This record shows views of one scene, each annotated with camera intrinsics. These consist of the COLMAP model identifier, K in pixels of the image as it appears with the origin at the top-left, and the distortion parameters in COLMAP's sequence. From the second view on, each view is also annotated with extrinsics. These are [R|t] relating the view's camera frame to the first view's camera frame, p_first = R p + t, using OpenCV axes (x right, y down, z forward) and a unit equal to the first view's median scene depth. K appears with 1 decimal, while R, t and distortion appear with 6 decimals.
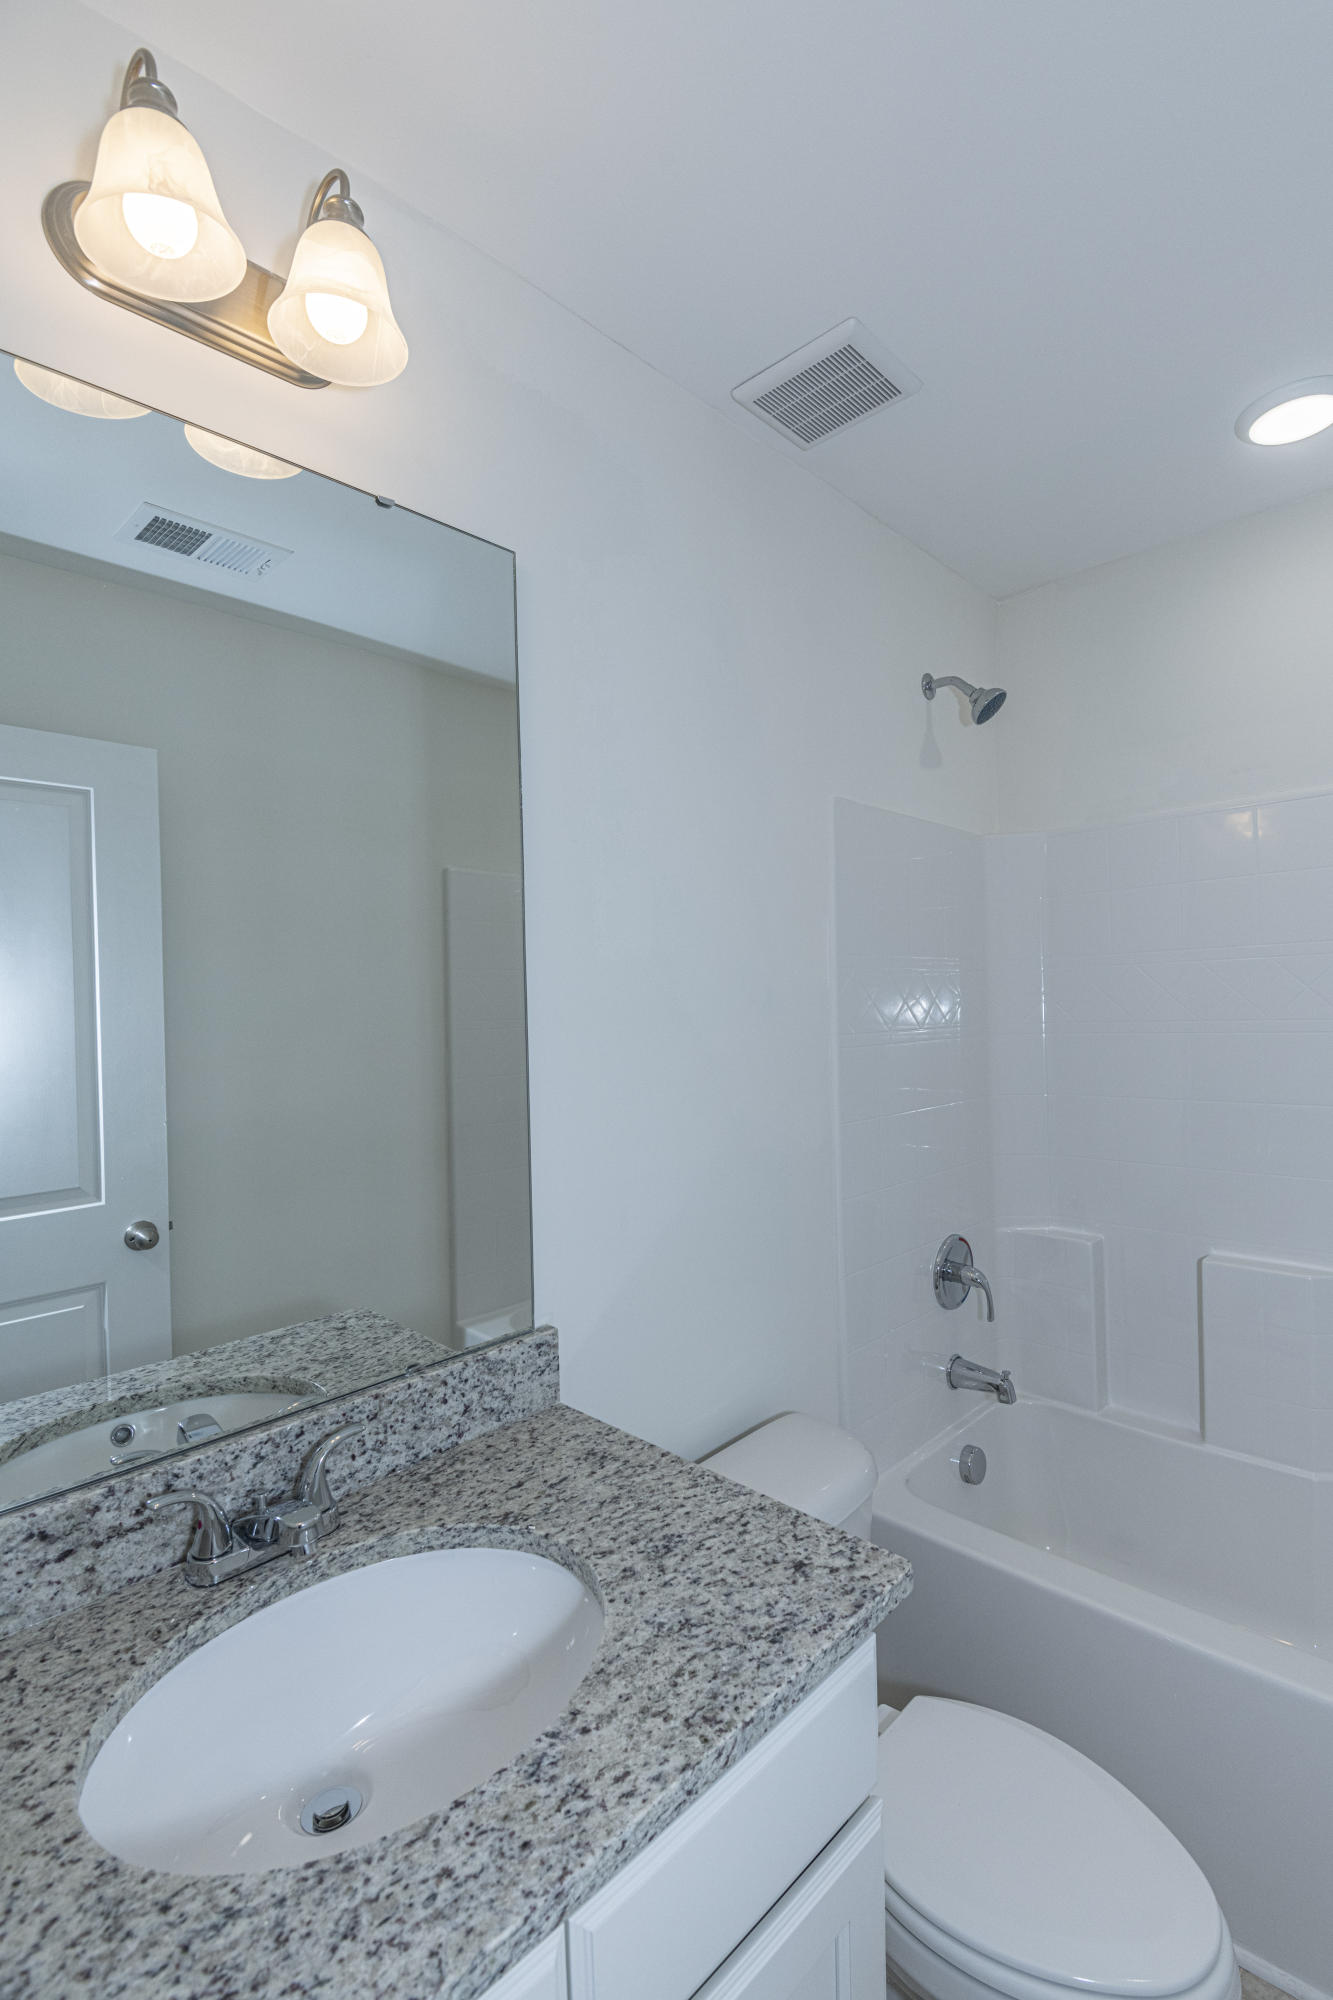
lens RADIAL K [[962.2, 0, 660.8], [0, 962.2, 992.4], [0, 0, 1]] dist [0.014498, -0.020892]
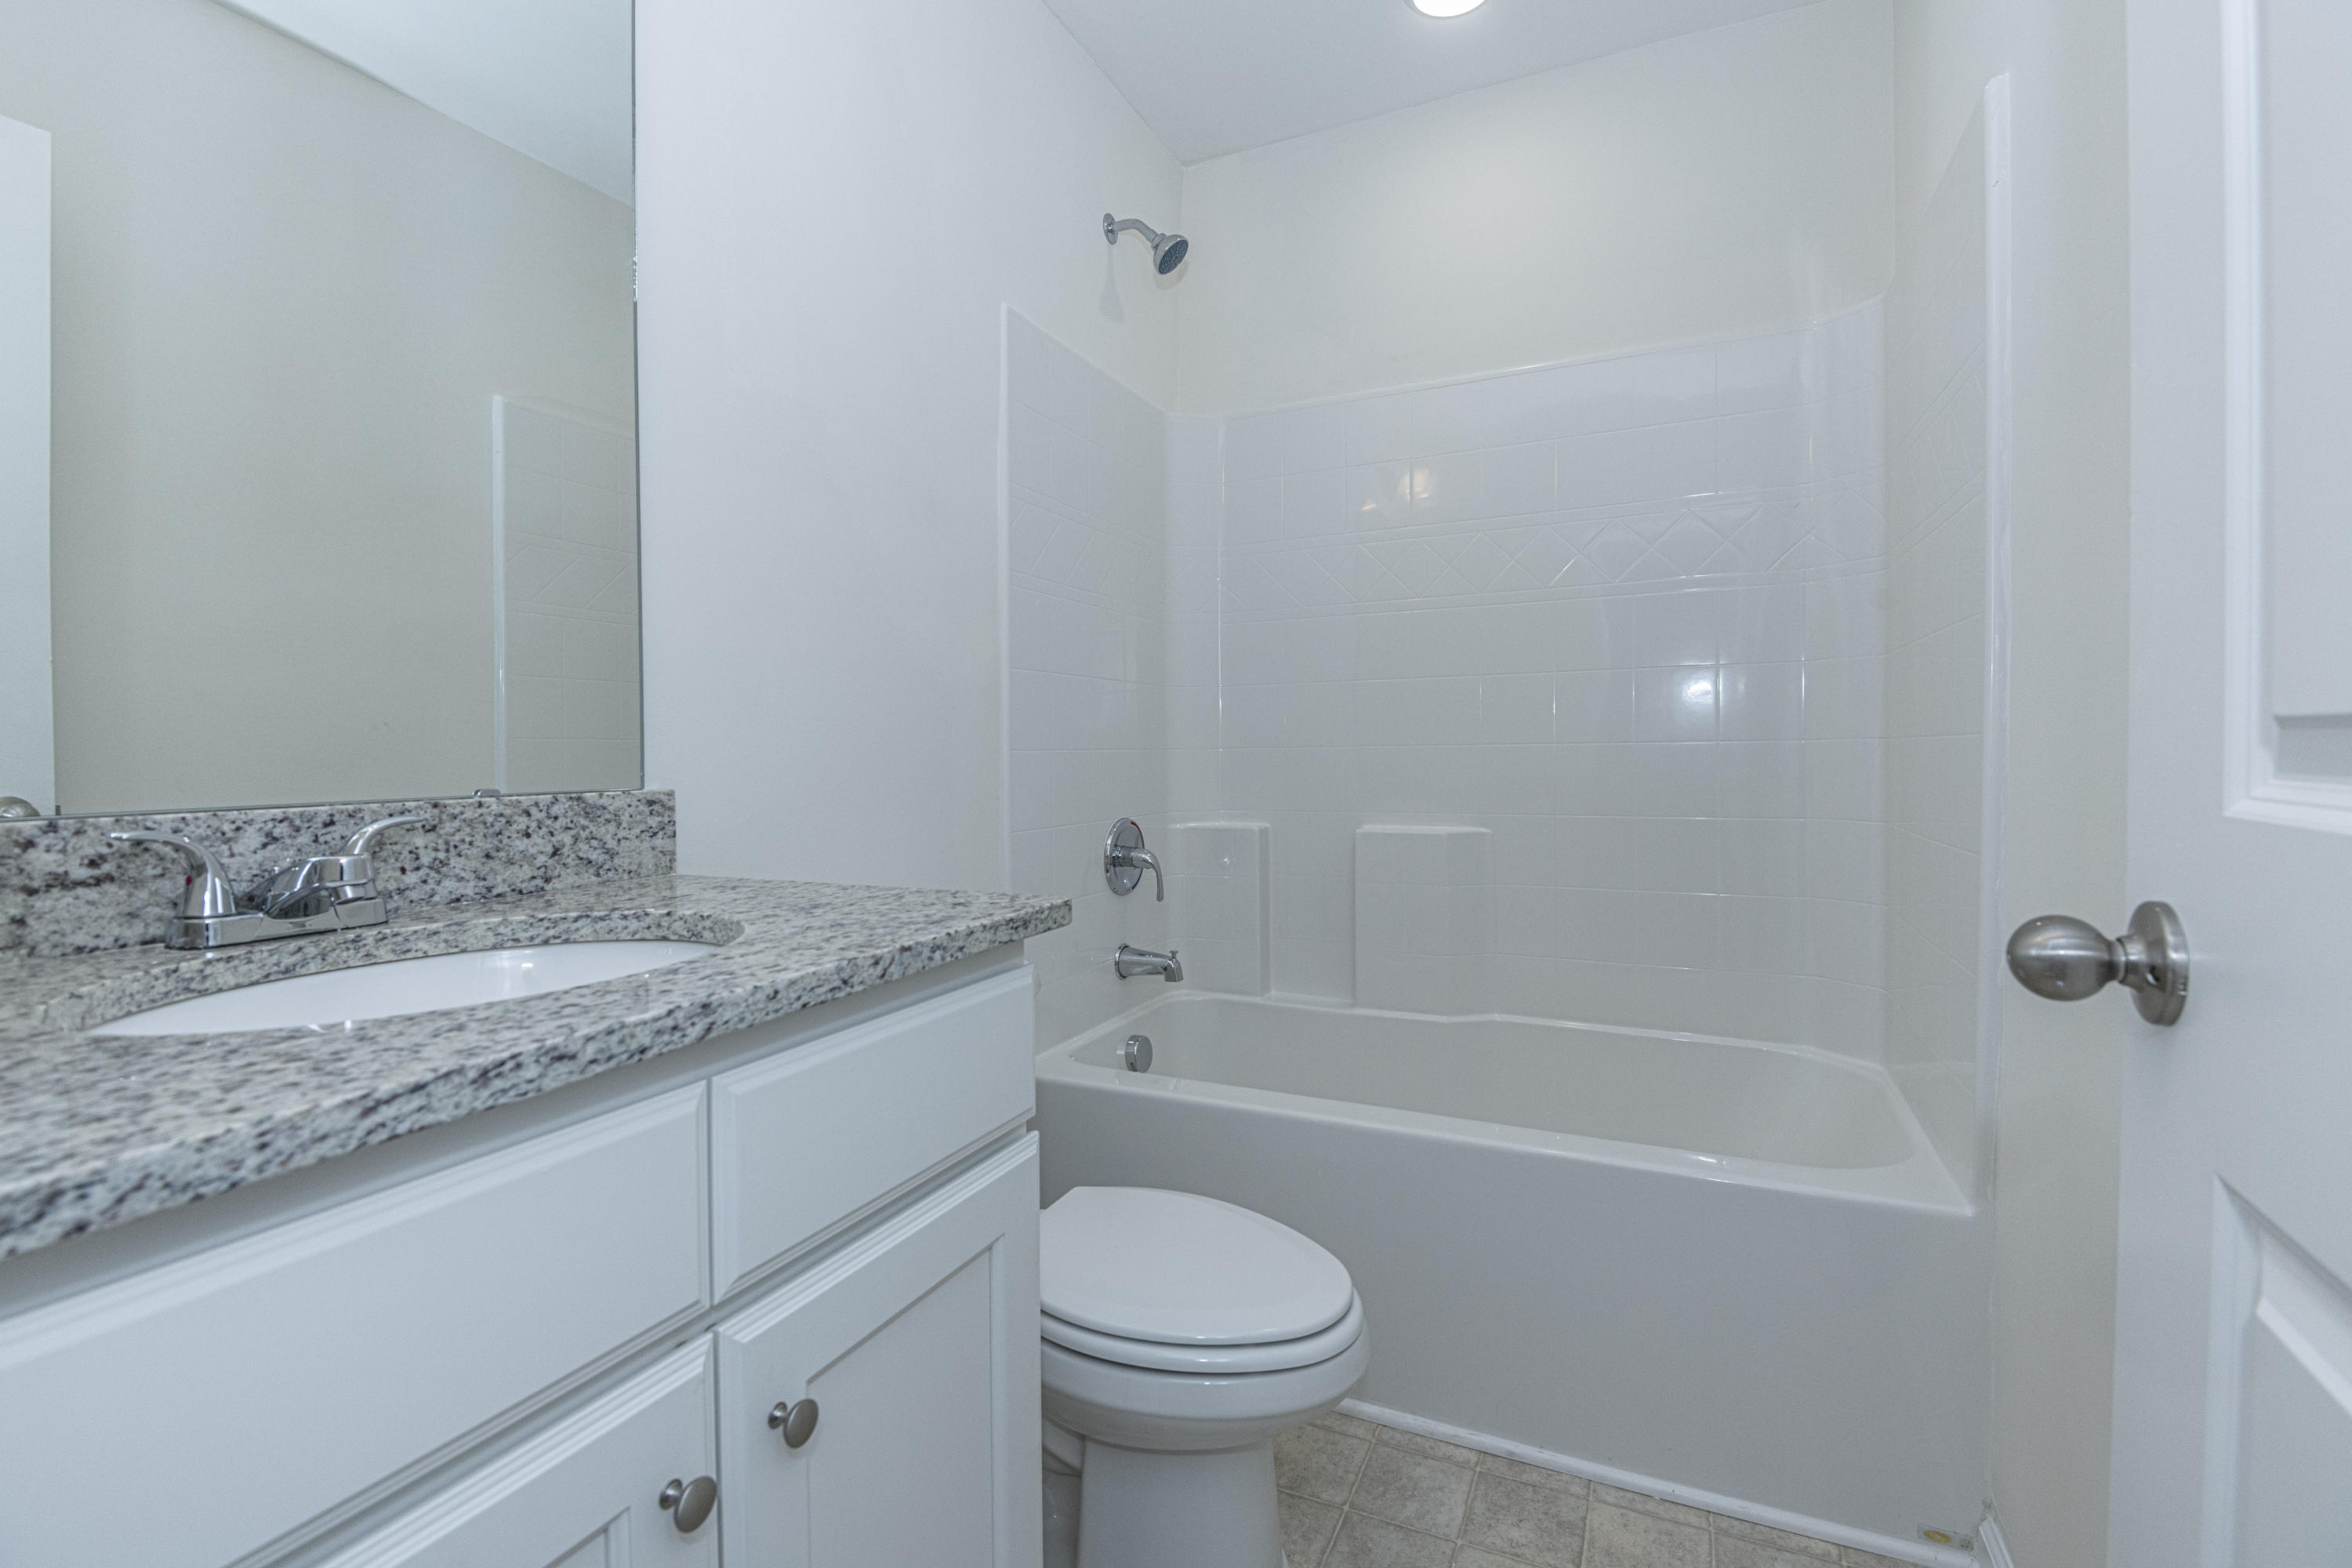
lens RADIAL K [[1131.6, 0, 1208.6], [0, 1131.6, 761.3], [0, 0, 1]] dist [0.014498, -0.020892]
pose [[0.936140, 0.016218, 0.351253, -0.023510], [-0.019808, 0.999782, 0.006629, 0.425521], [-0.351069, -0.013163, 0.936257, -0.150990]]
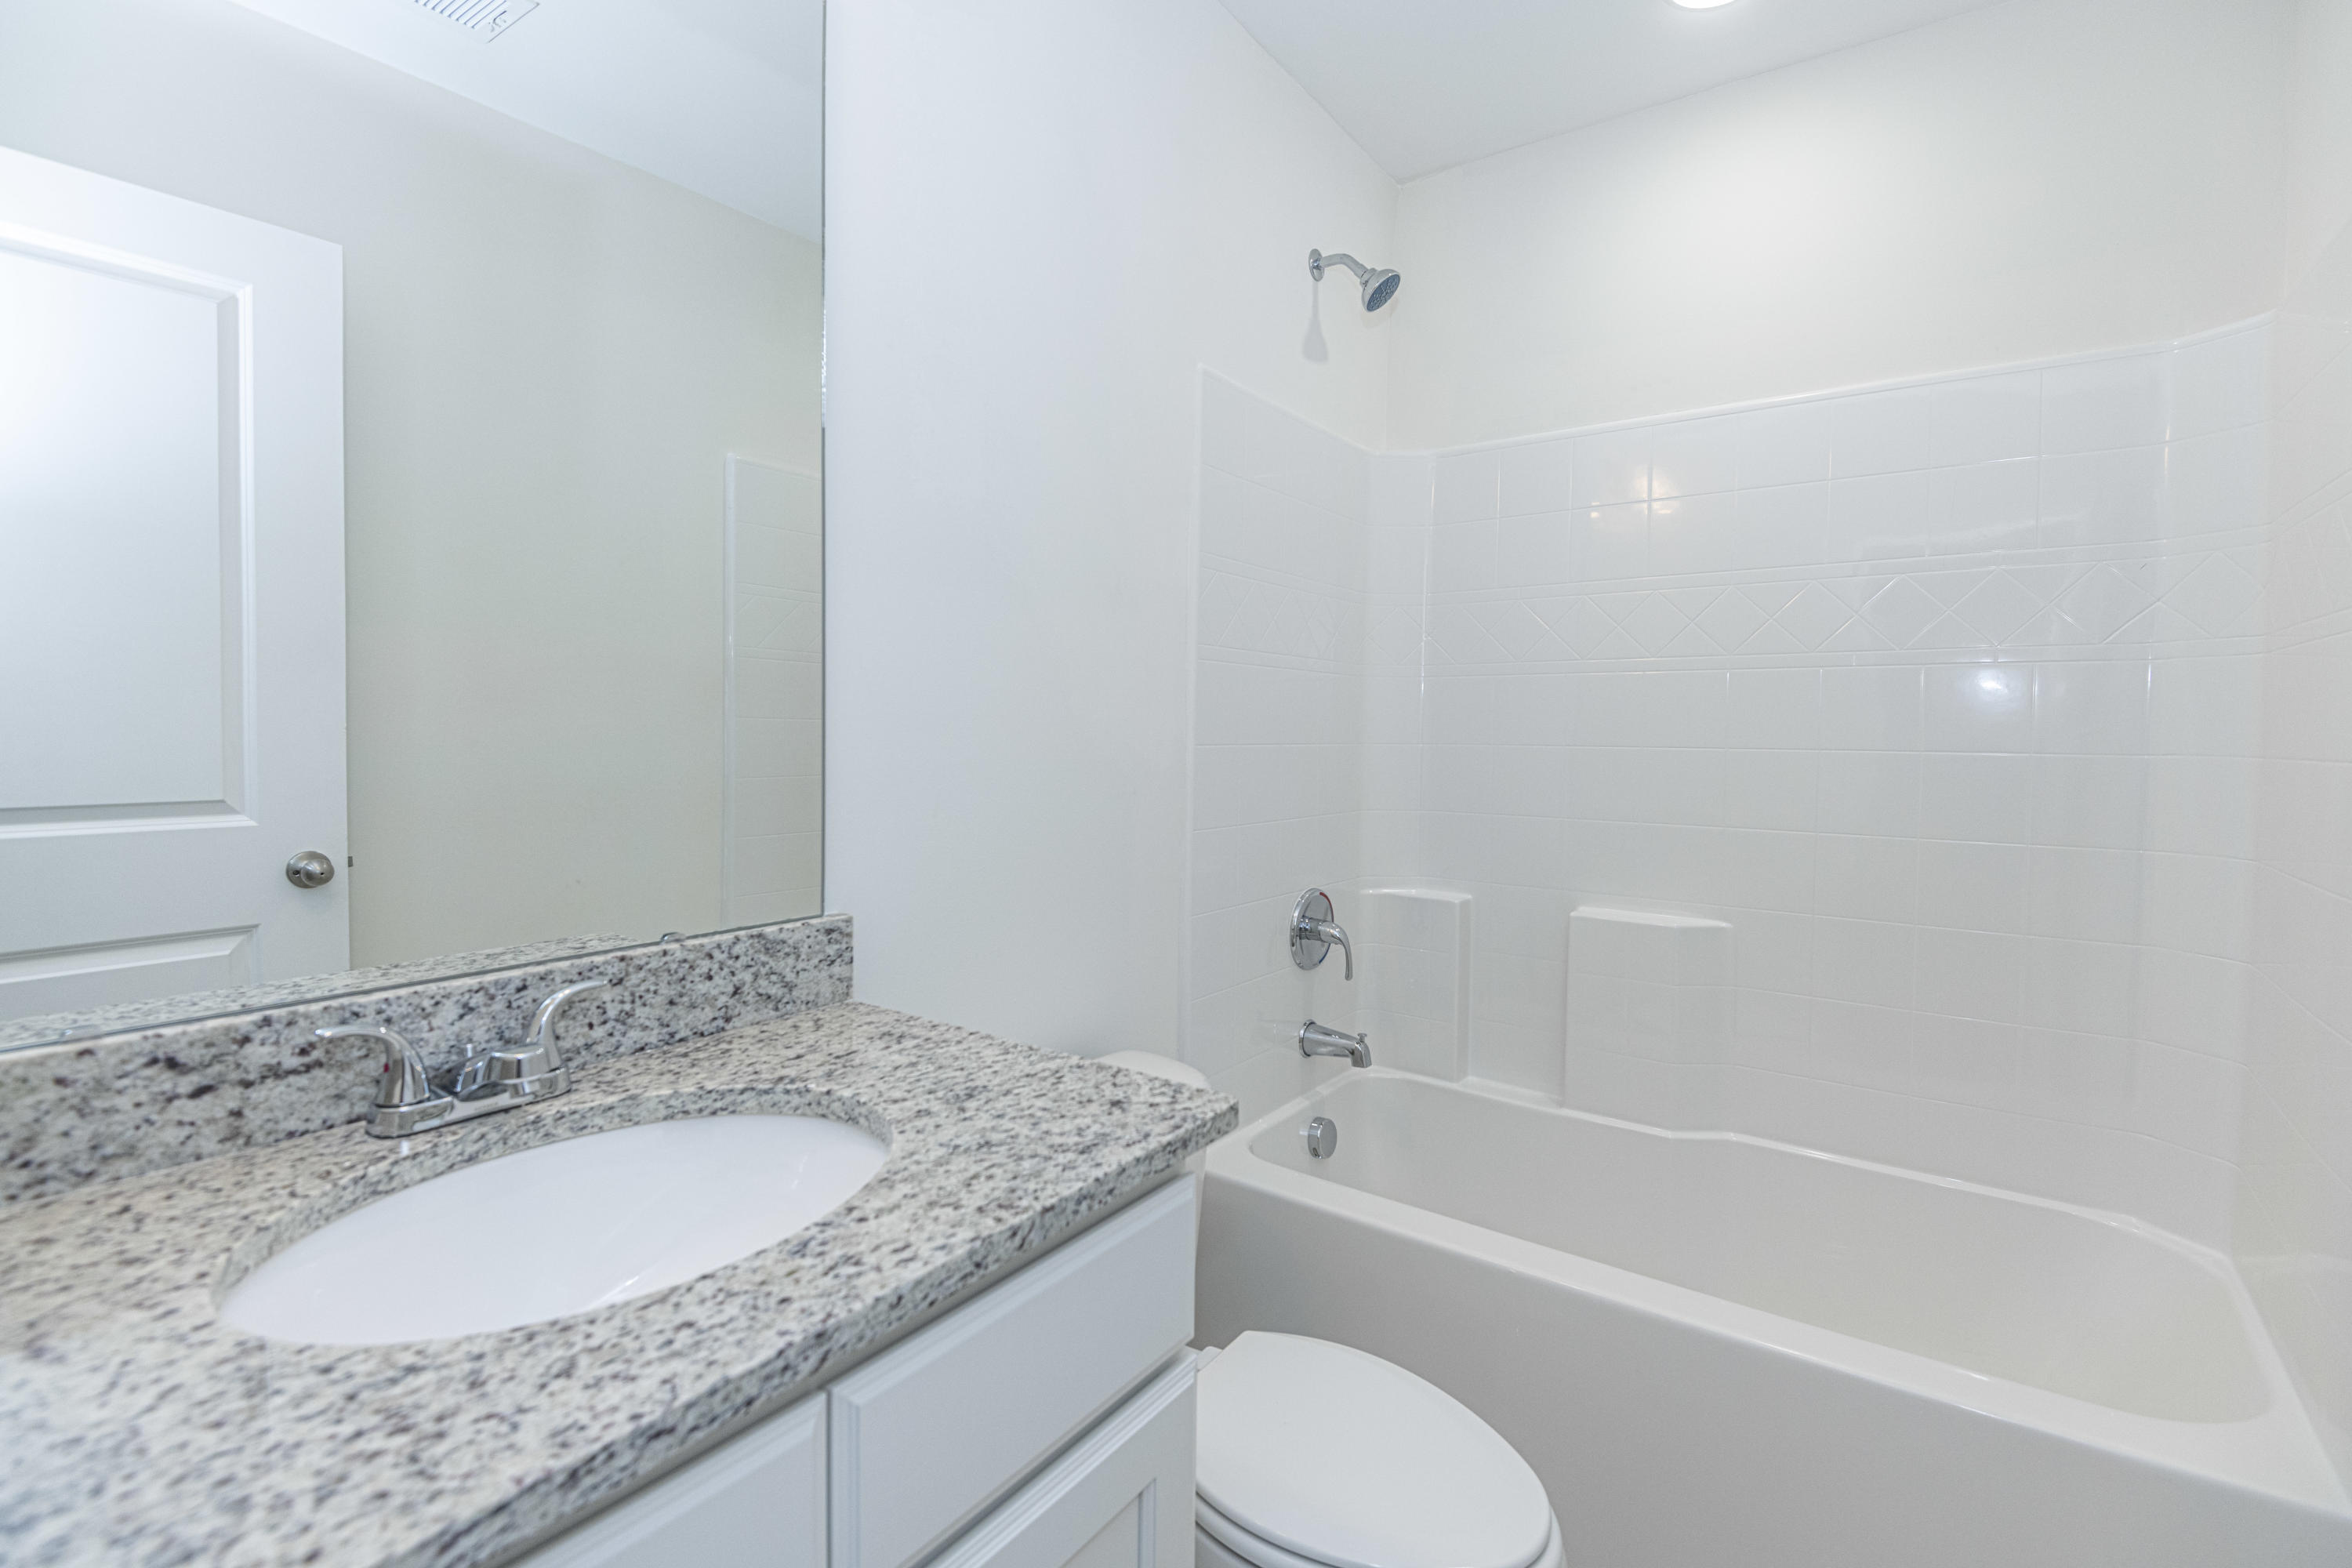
lens RADIAL K [[1131.6, 0, 1188.1], [0, 1131.6, 758.0], [0, 0, 1]] dist [0.014498, -0.020892]
pose [[0.985956, 0.037058, 0.162842, 0.023839], [-0.043180, 0.998481, 0.034216, 0.225266], [-0.161327, -0.040767, 0.986059, -0.042176]]
